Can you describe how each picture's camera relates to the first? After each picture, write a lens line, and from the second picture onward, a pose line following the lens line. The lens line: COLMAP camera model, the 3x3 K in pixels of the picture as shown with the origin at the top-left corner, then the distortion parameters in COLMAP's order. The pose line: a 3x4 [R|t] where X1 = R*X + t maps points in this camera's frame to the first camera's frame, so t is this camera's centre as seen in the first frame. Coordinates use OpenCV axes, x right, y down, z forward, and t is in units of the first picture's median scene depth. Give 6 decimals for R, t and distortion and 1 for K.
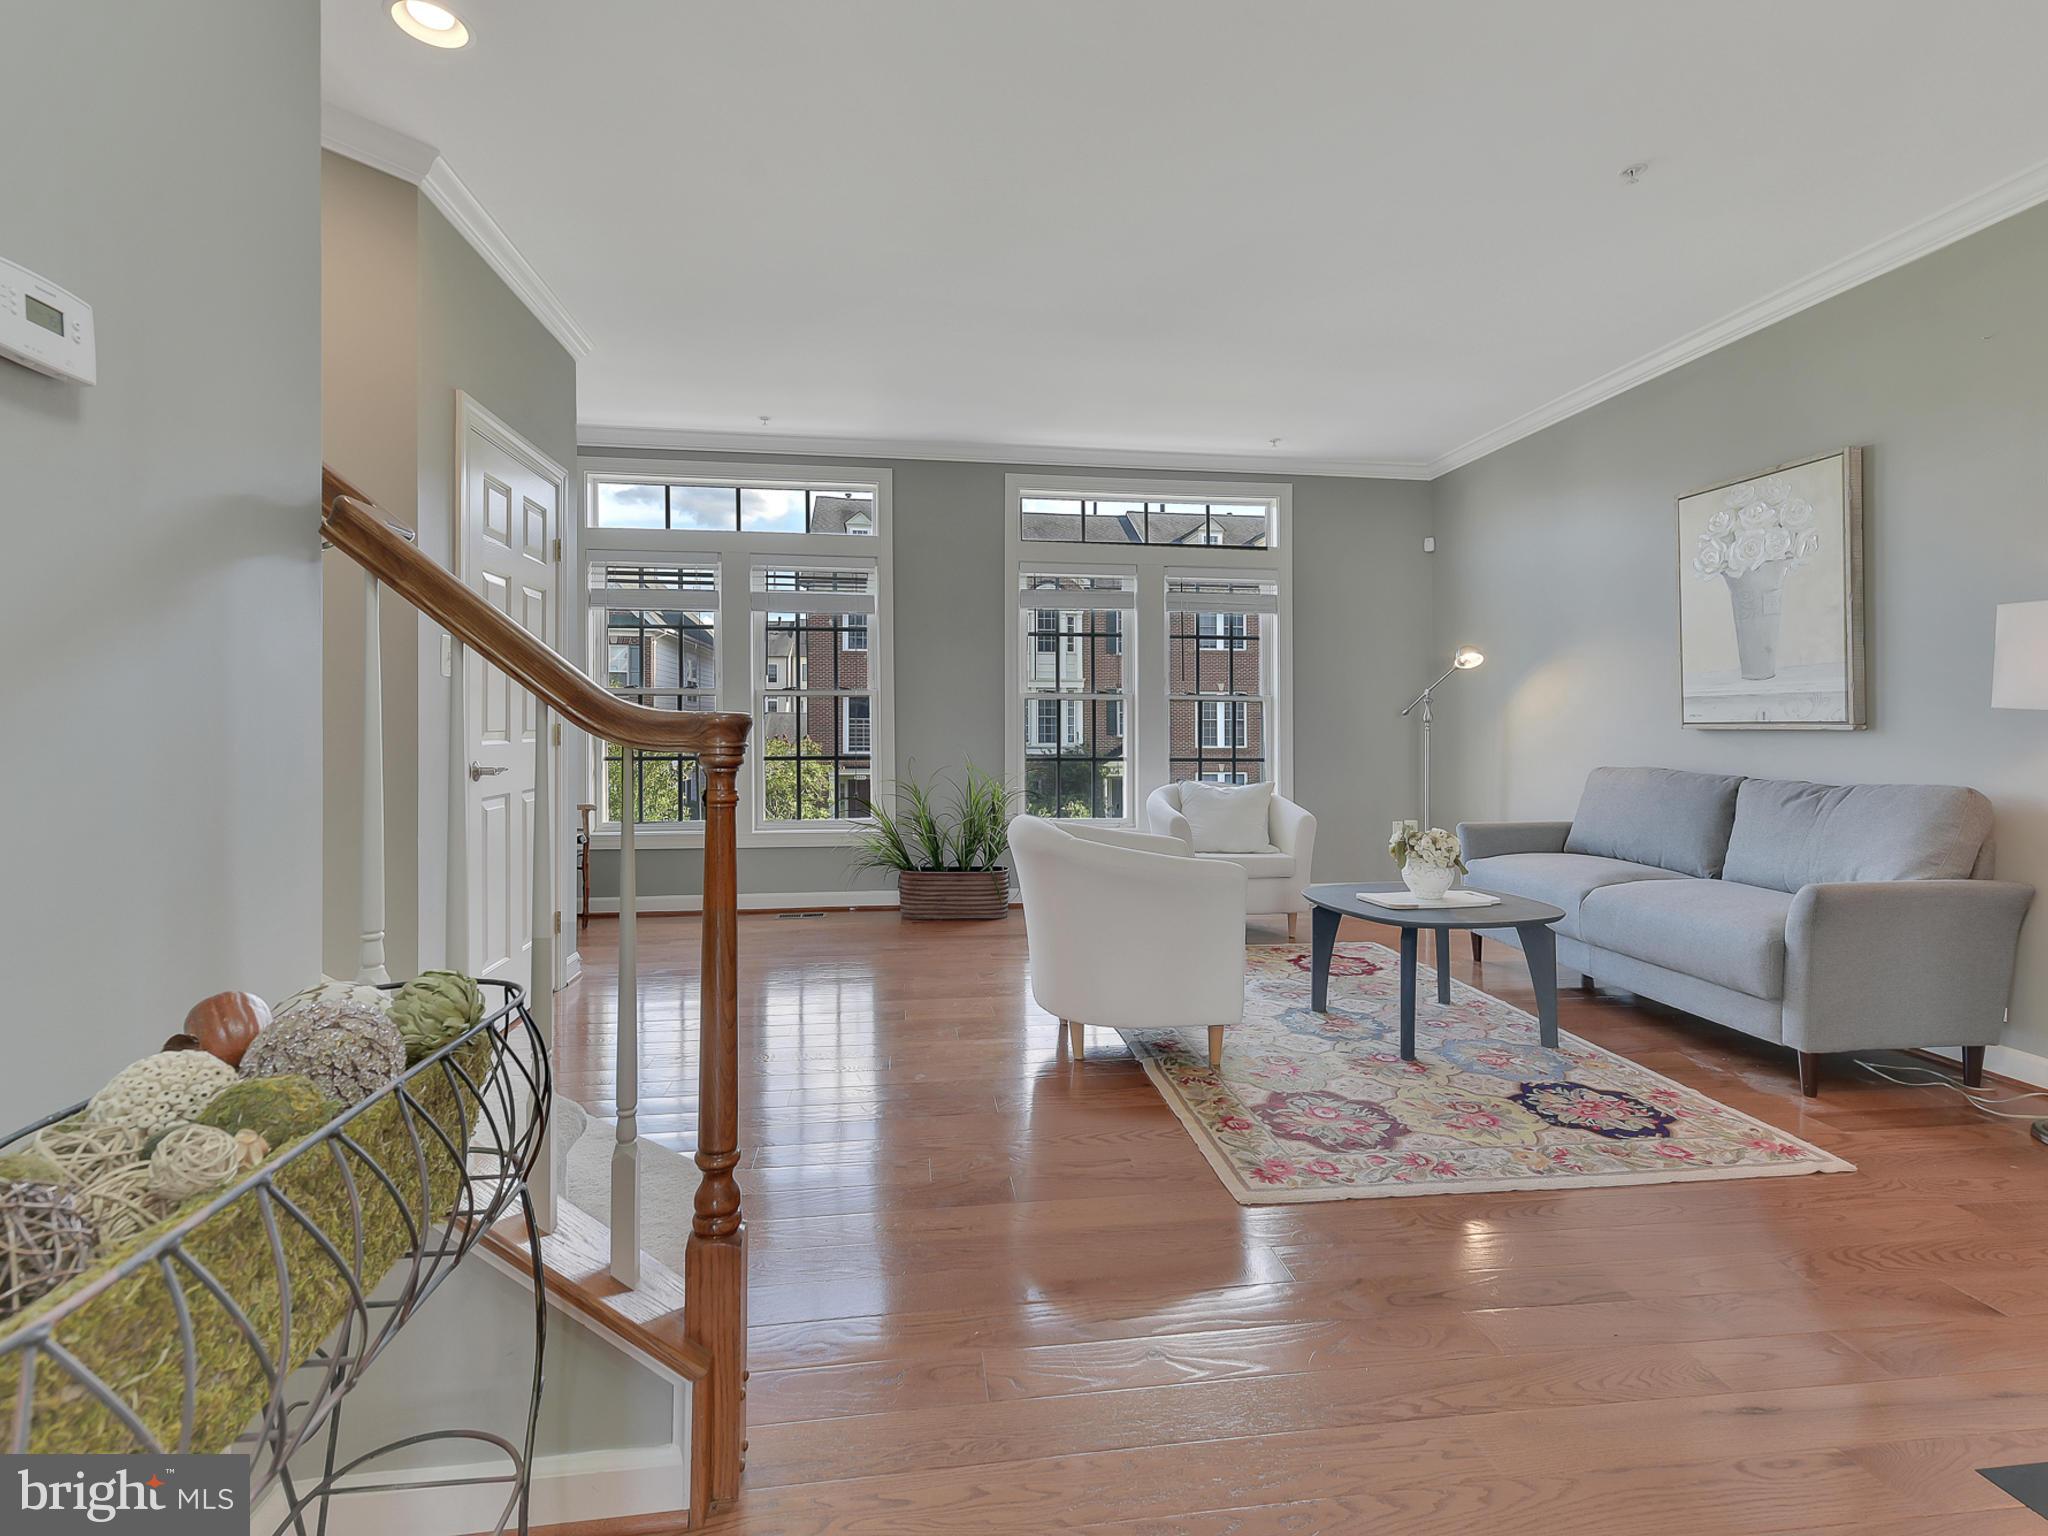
lens RADIAL K [[1001.4, 0, 1033.9], [0, 1001.4, 699.4], [0, 0, 1]] dist [0.010917, 0.000333]
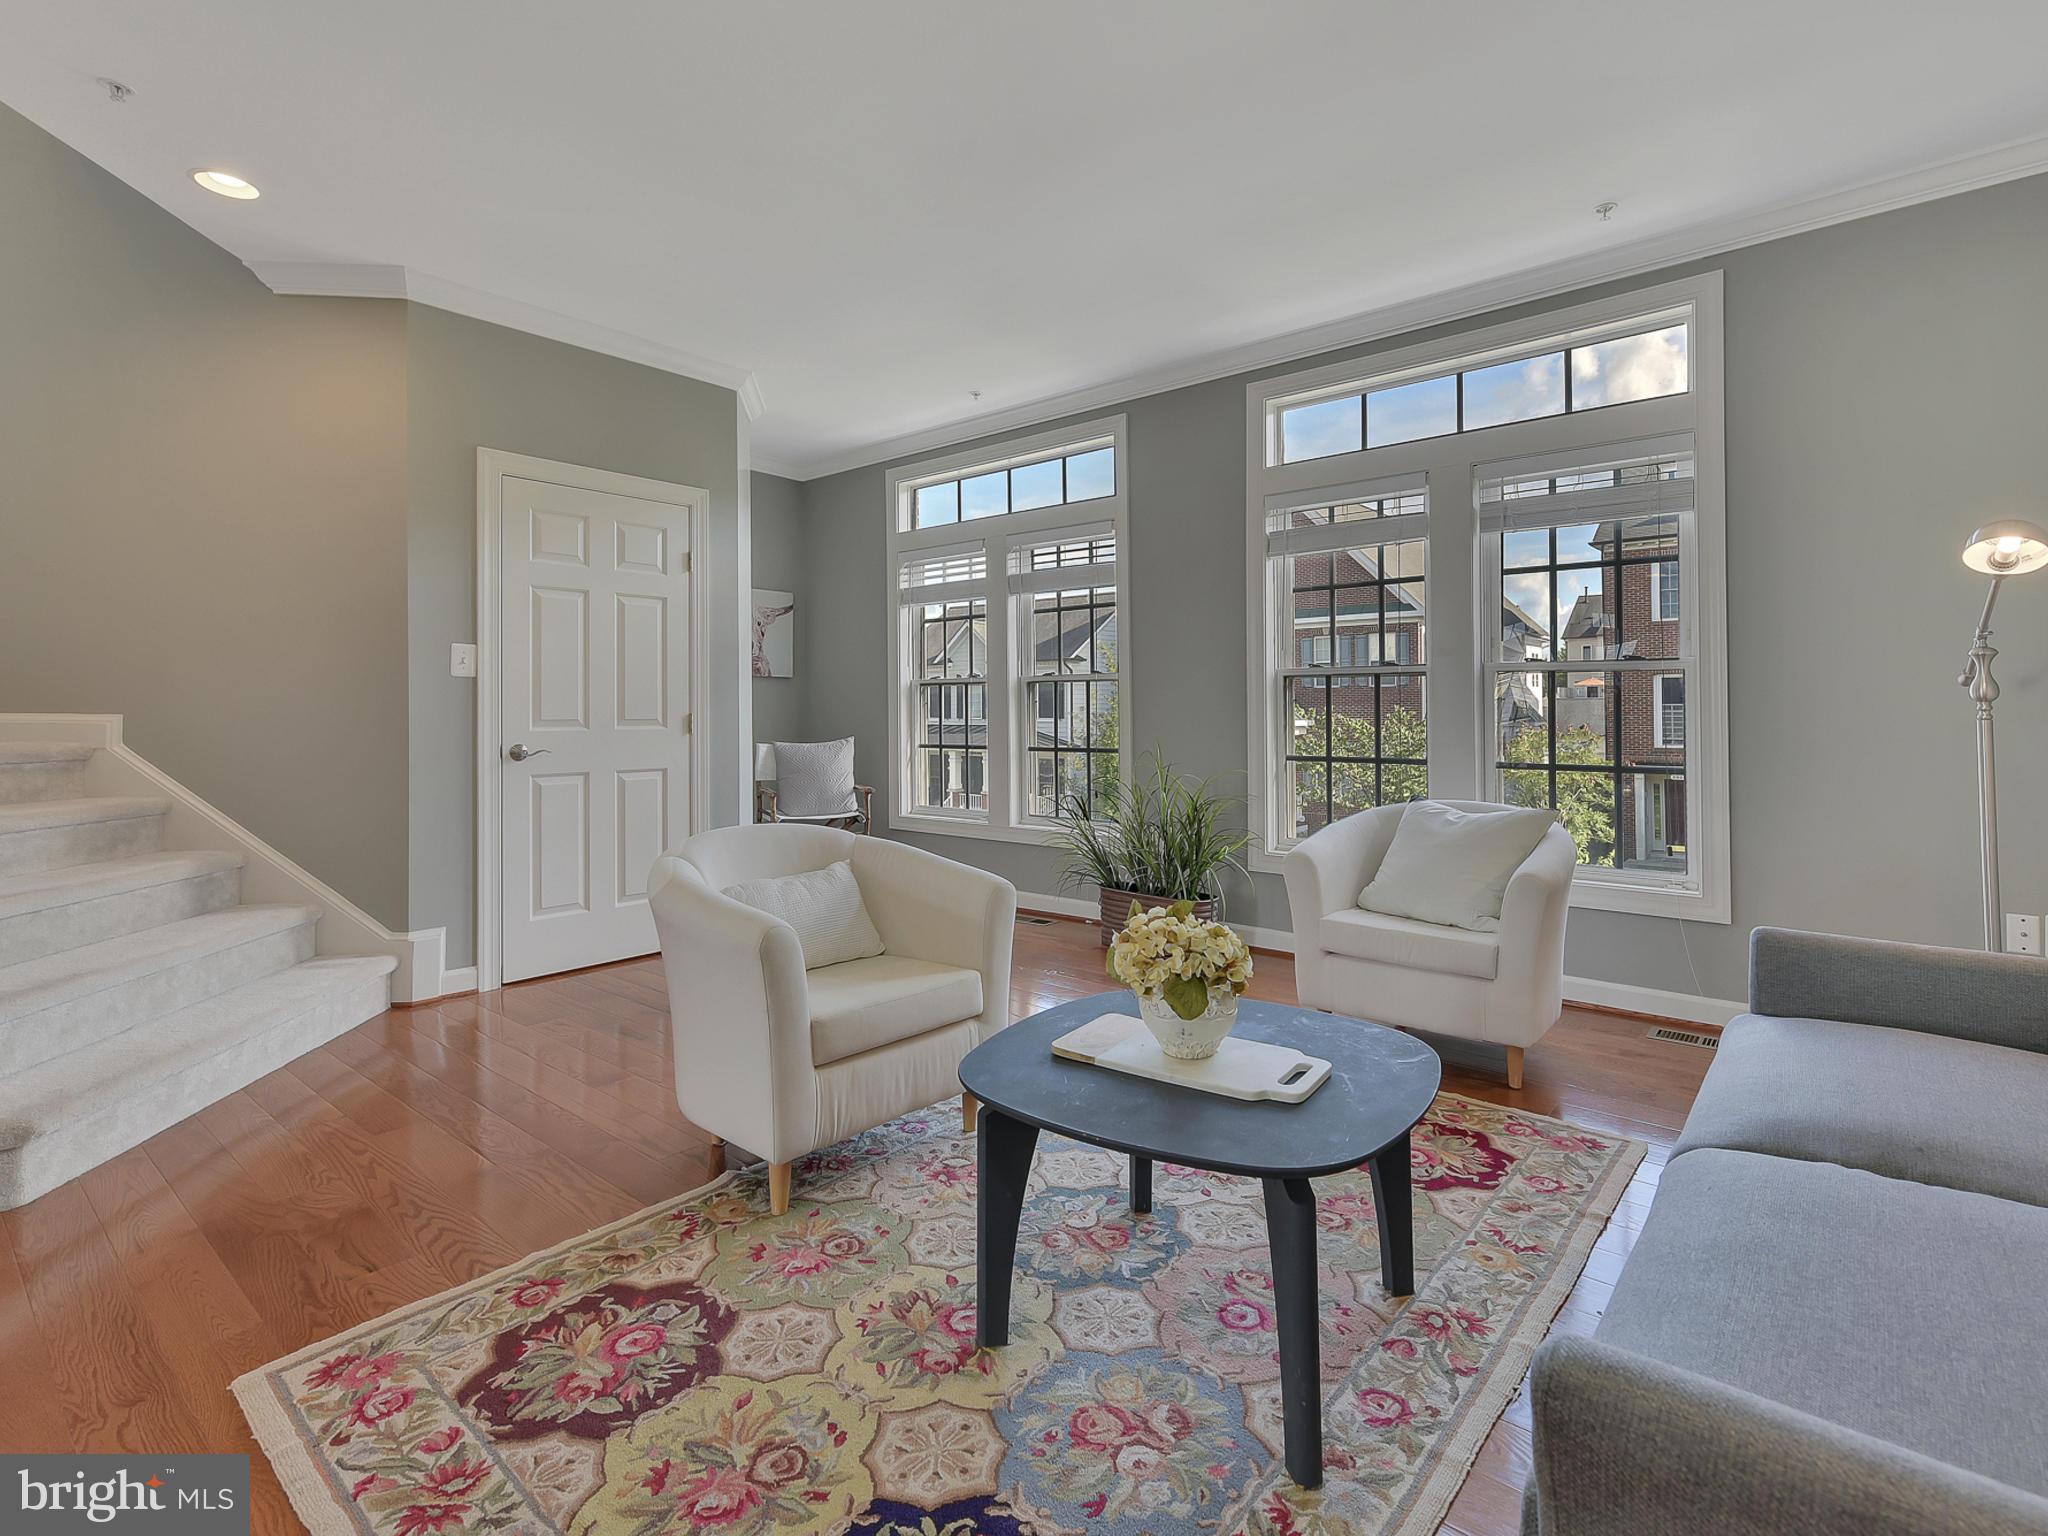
lens RADIAL K [[1001.4, 0, 1033.9], [0, 1001.4, 699.4], [0, 0, 1]] dist [0.010917, 0.000333]
pose [[0.660697, -0.013879, -0.750524, 0.783587], [0.022755, 0.999740, 0.001544, 0.018960], [0.750308, -0.018098, 0.660841, 0.665494]]
